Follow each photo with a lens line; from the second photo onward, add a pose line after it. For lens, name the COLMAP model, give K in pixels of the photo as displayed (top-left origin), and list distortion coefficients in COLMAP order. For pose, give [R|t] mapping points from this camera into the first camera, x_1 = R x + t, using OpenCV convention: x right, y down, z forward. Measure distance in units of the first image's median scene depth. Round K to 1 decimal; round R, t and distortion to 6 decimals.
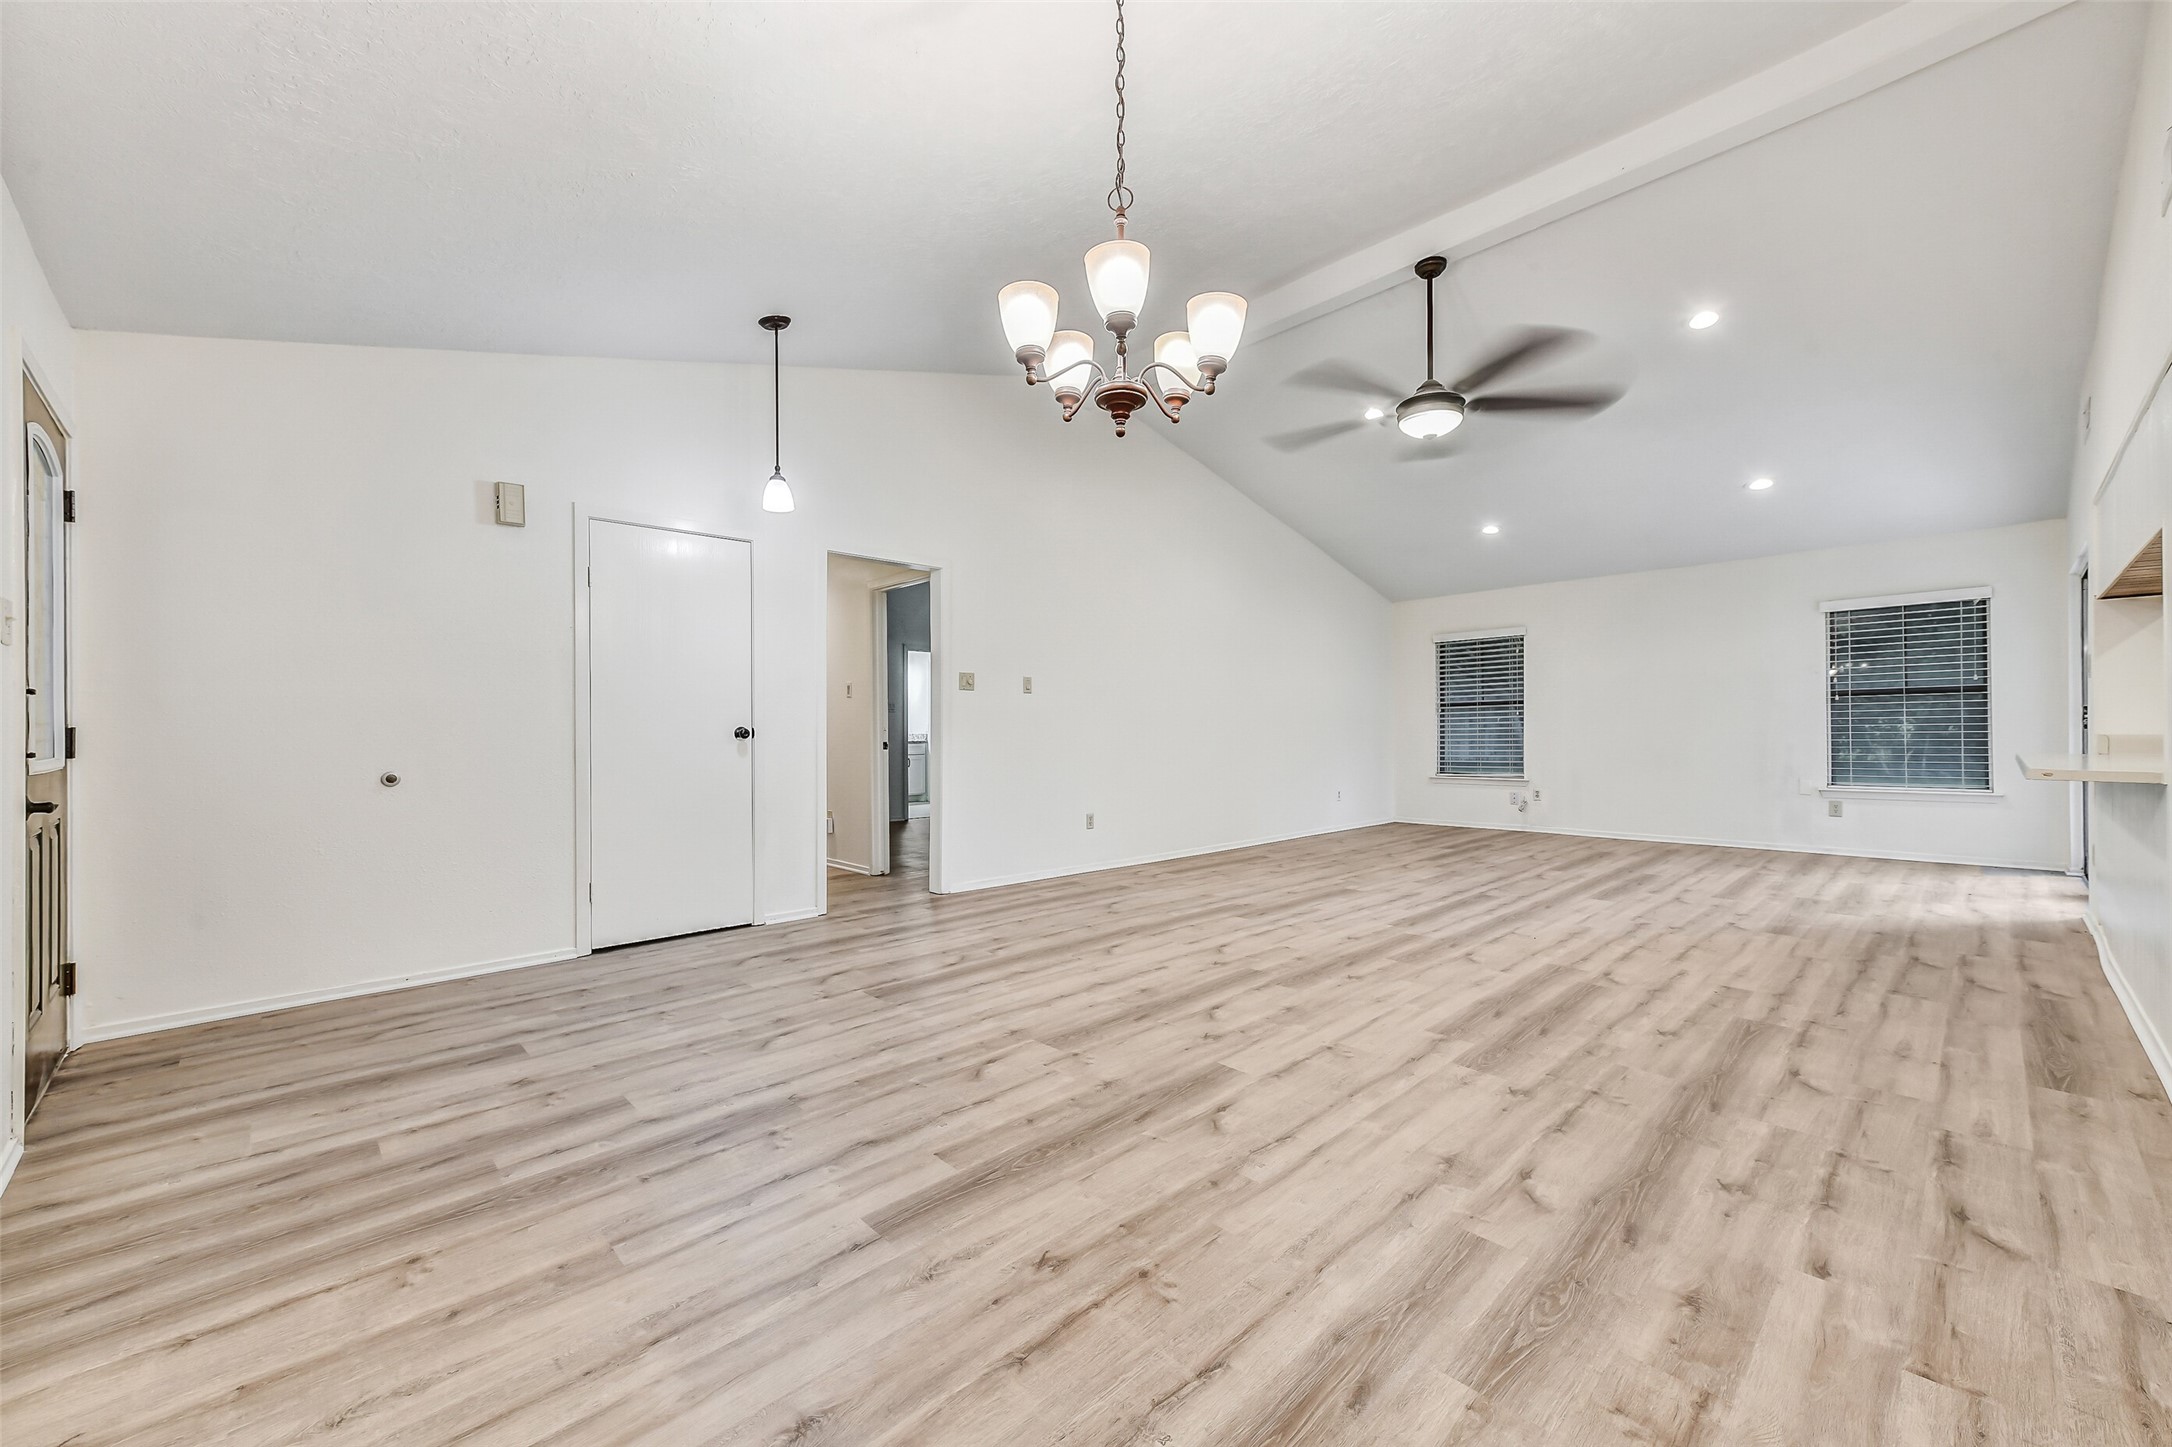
lens RADIAL K [[856.1, 0, 1094.3], [0, 856.1, 730.0], [0, 0, 1]] dist [0.009386, 0.000315]
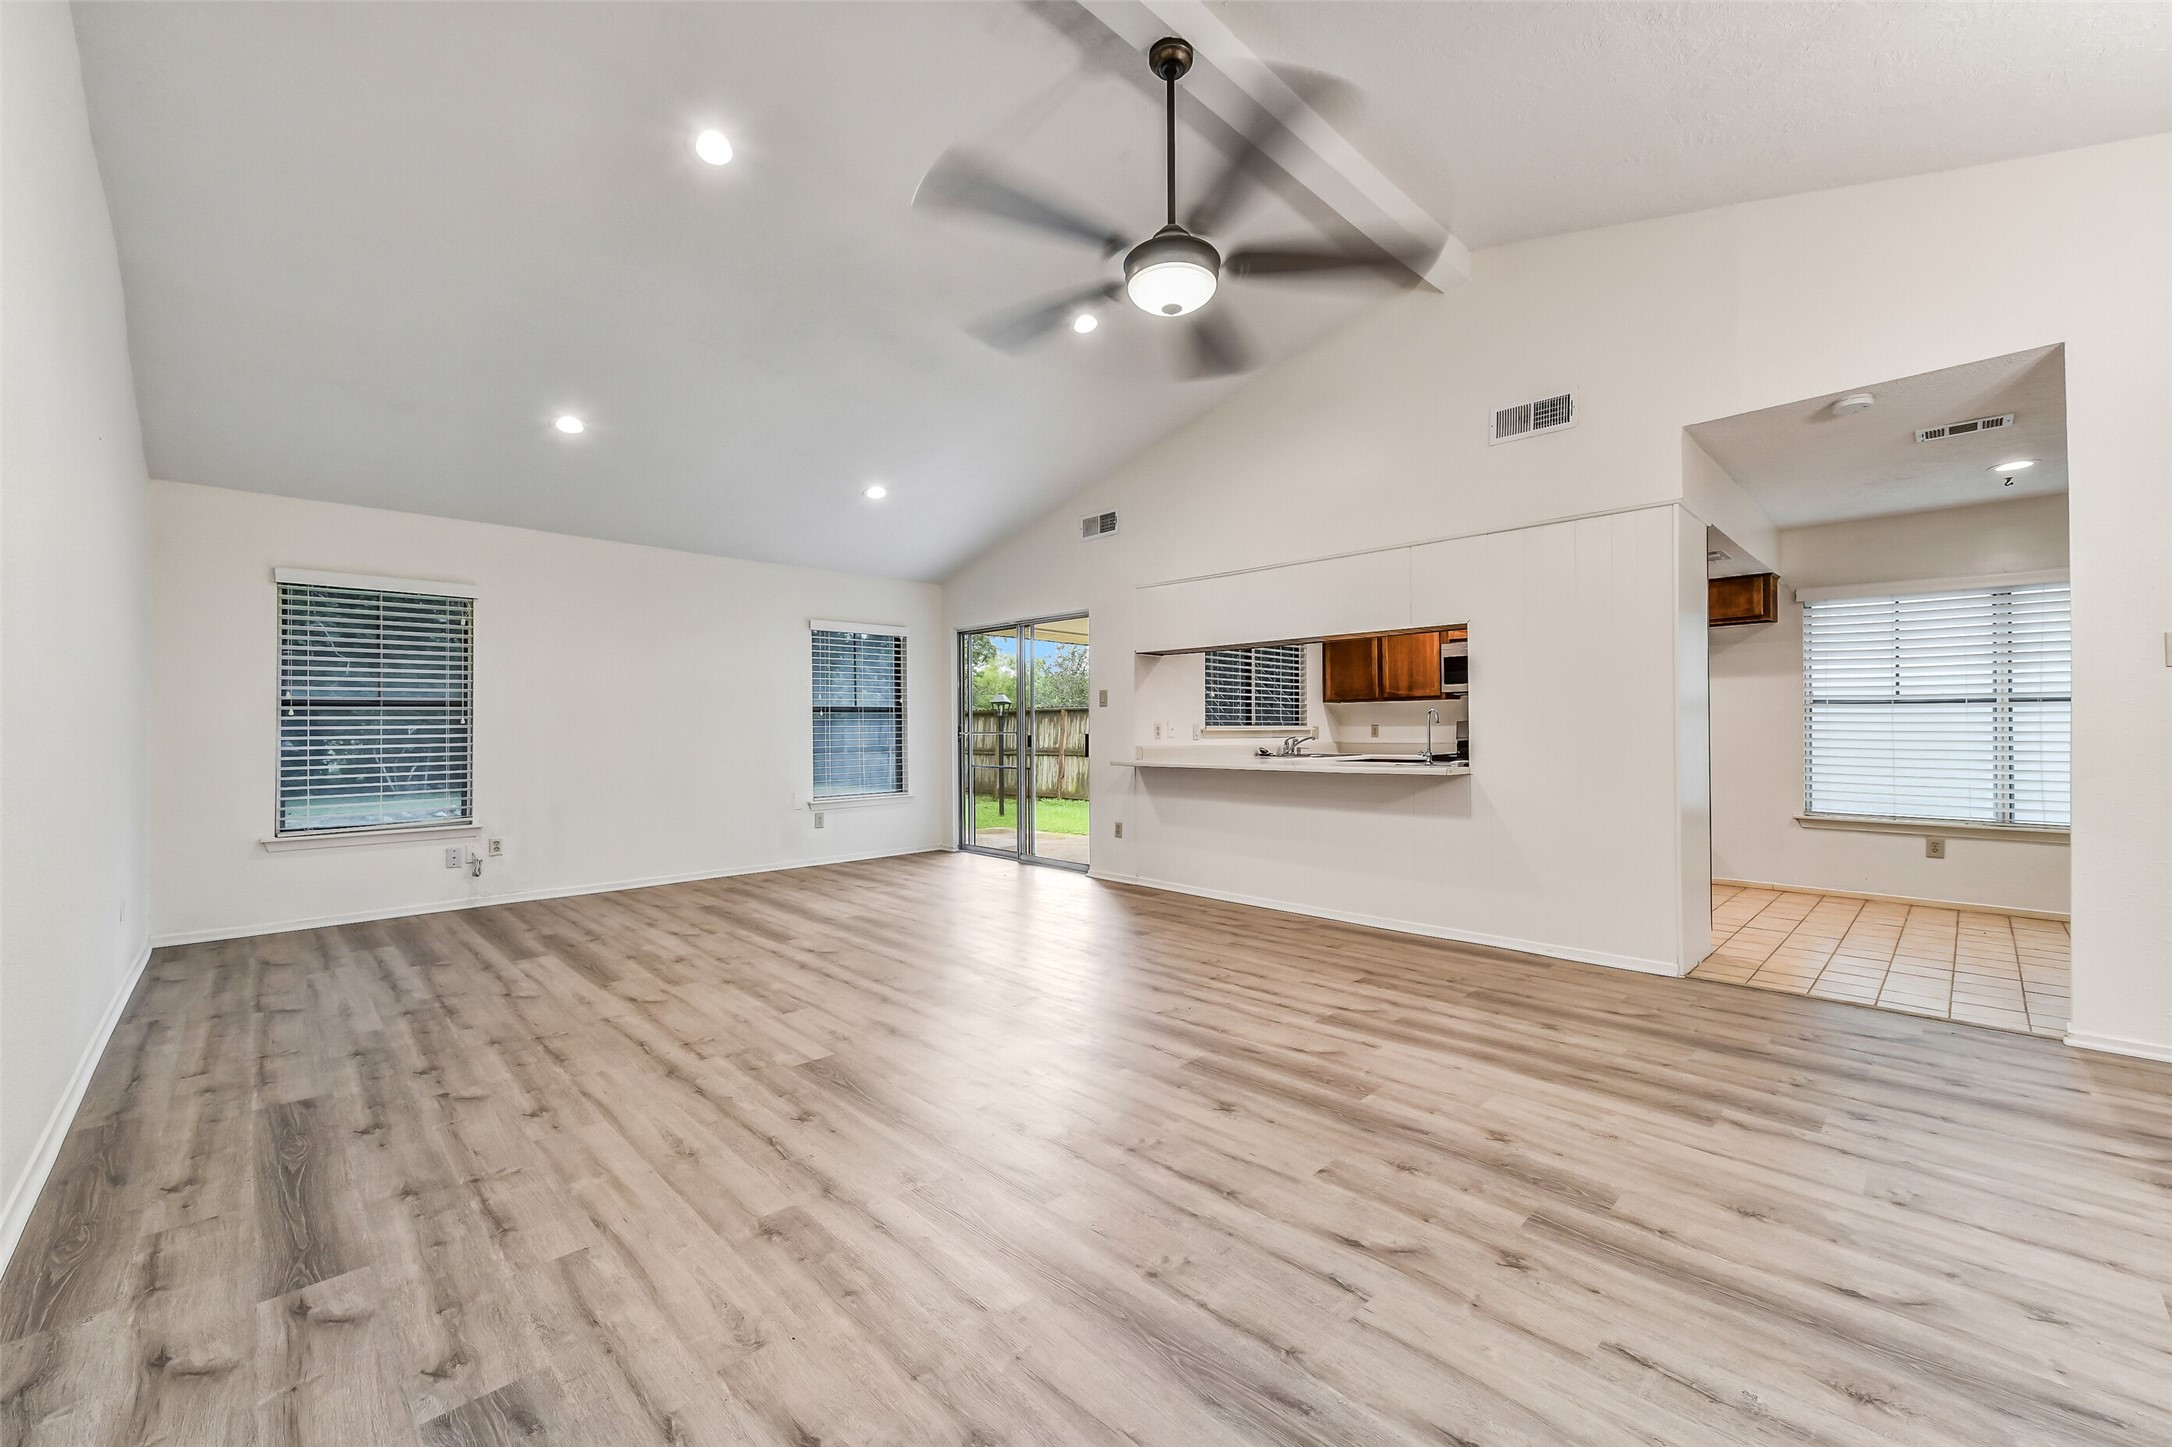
lens RADIAL K [[856.1, 0, 1090.2], [0, 856.1, 725.7], [0, 0, 1]] dist [0.009386, 0.000315]
pose [[-0.008802, 0.015962, 0.999834, -0.402131], [0.005805, 0.999857, -0.015911, -0.009448], [-0.999944, 0.005664, -0.008893, 1.556076]]
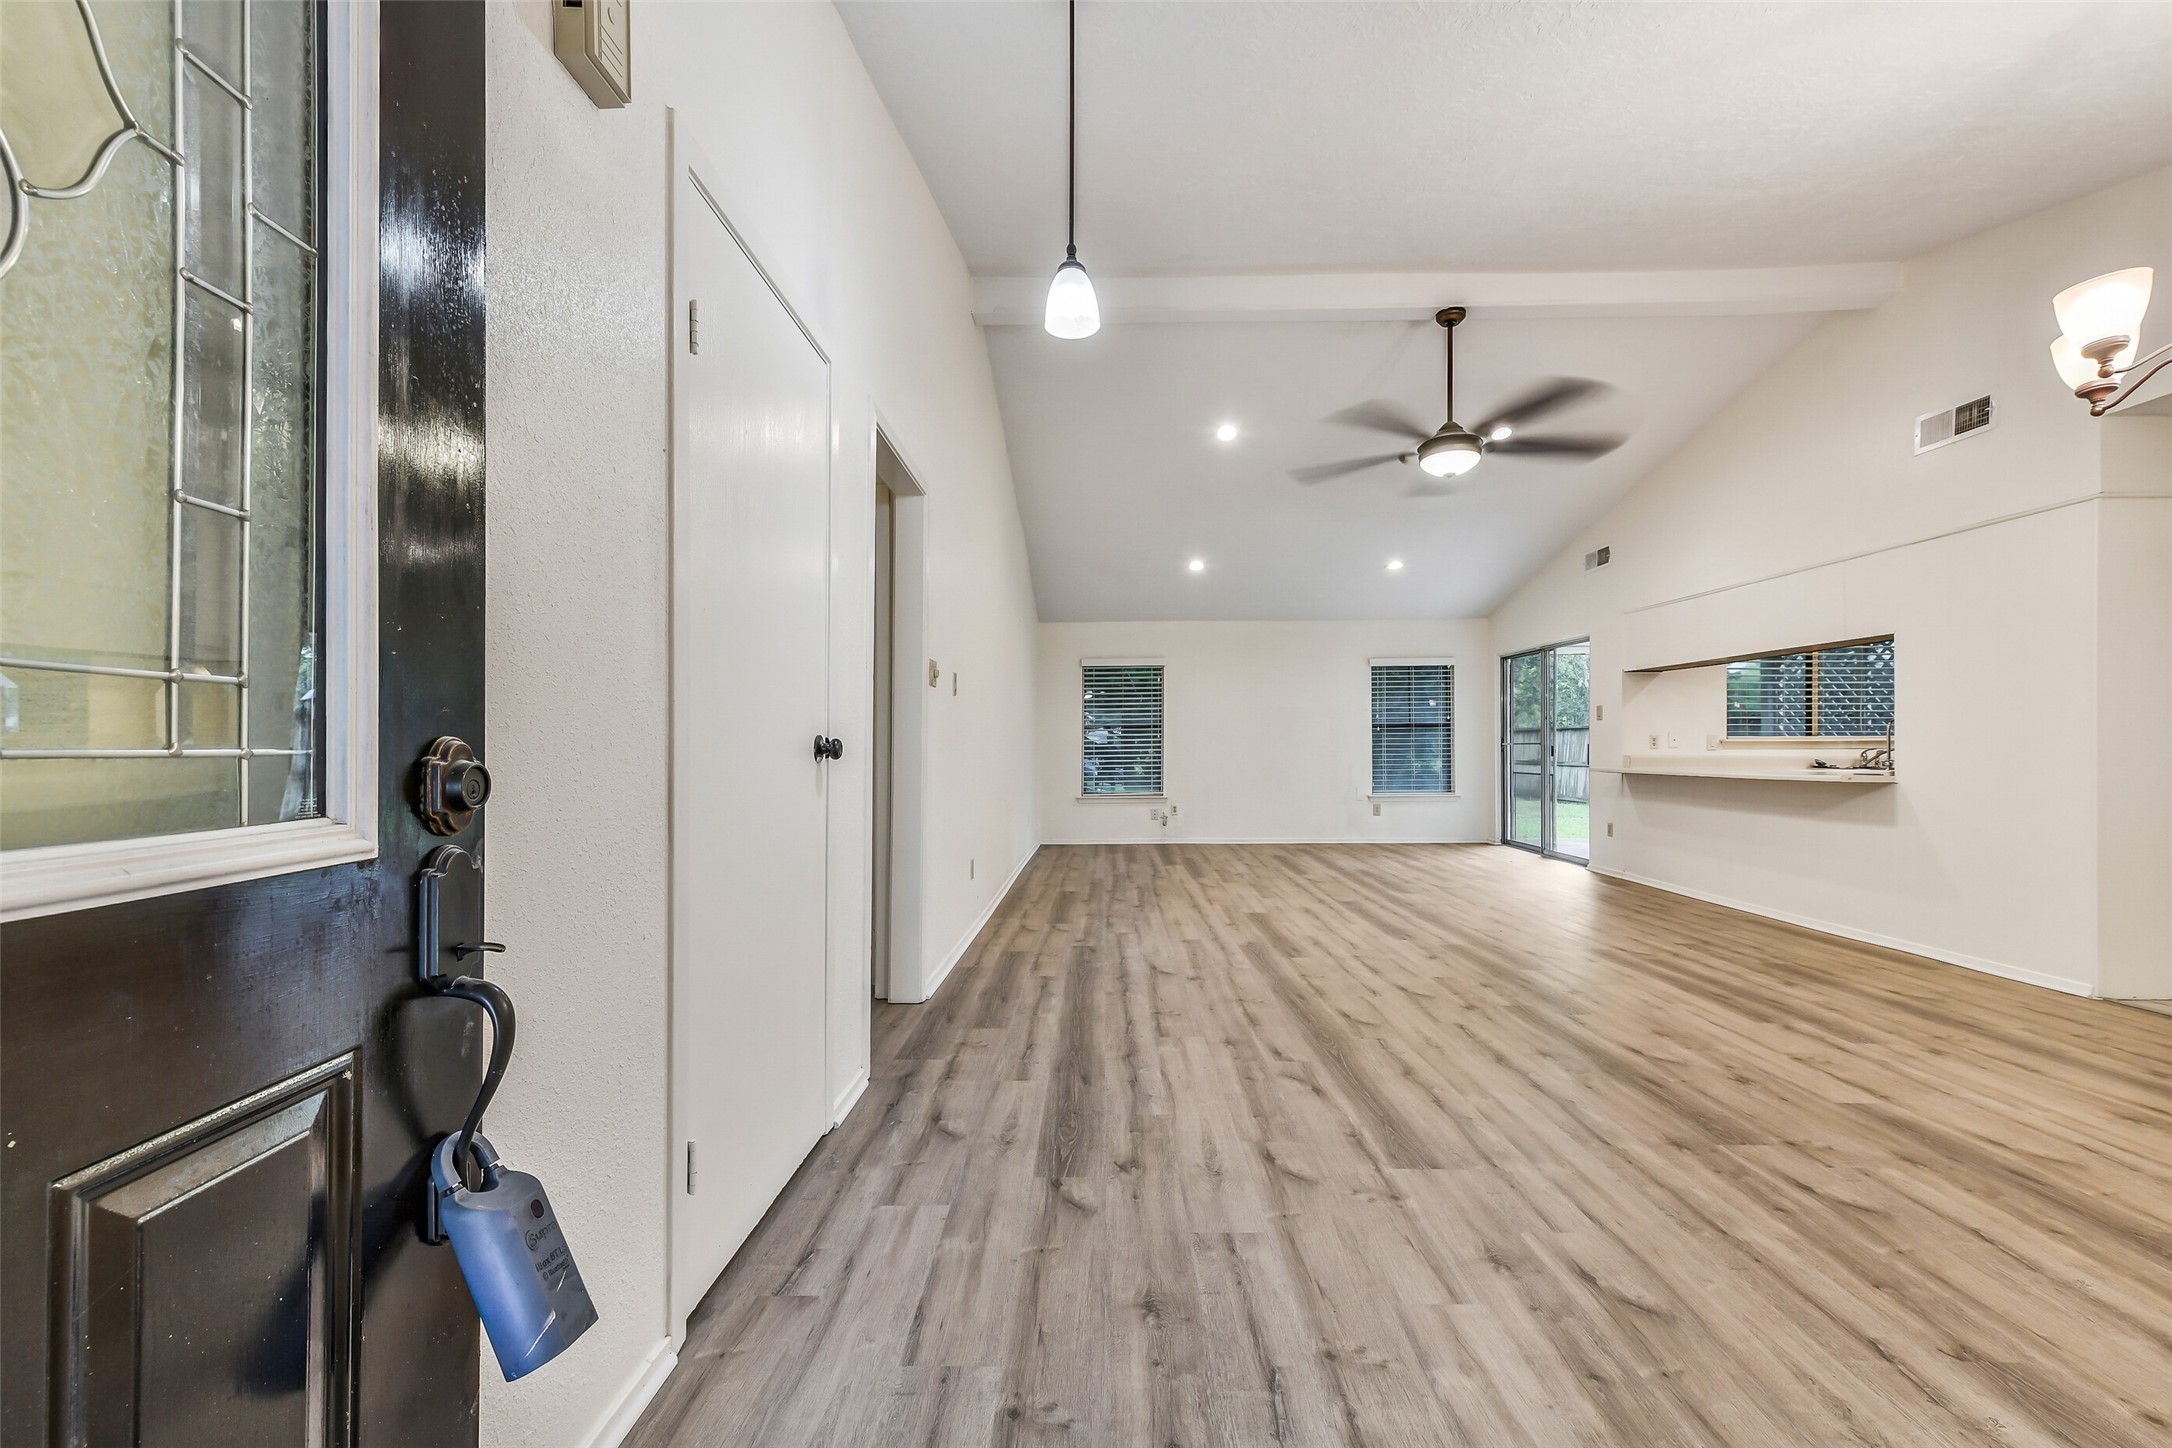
lens RADIAL K [[856.1, 0, 1096.0], [0, 856.1, 754.0], [0, 0, 1]] dist [0.009386, 0.000315]
pose [[0.701261, 0.002530, 0.712900, -0.981551], [-0.003604, 0.999994, -0.000004, 0.009501], [-0.712895, -0.002567, 0.701266, 0.820662]]
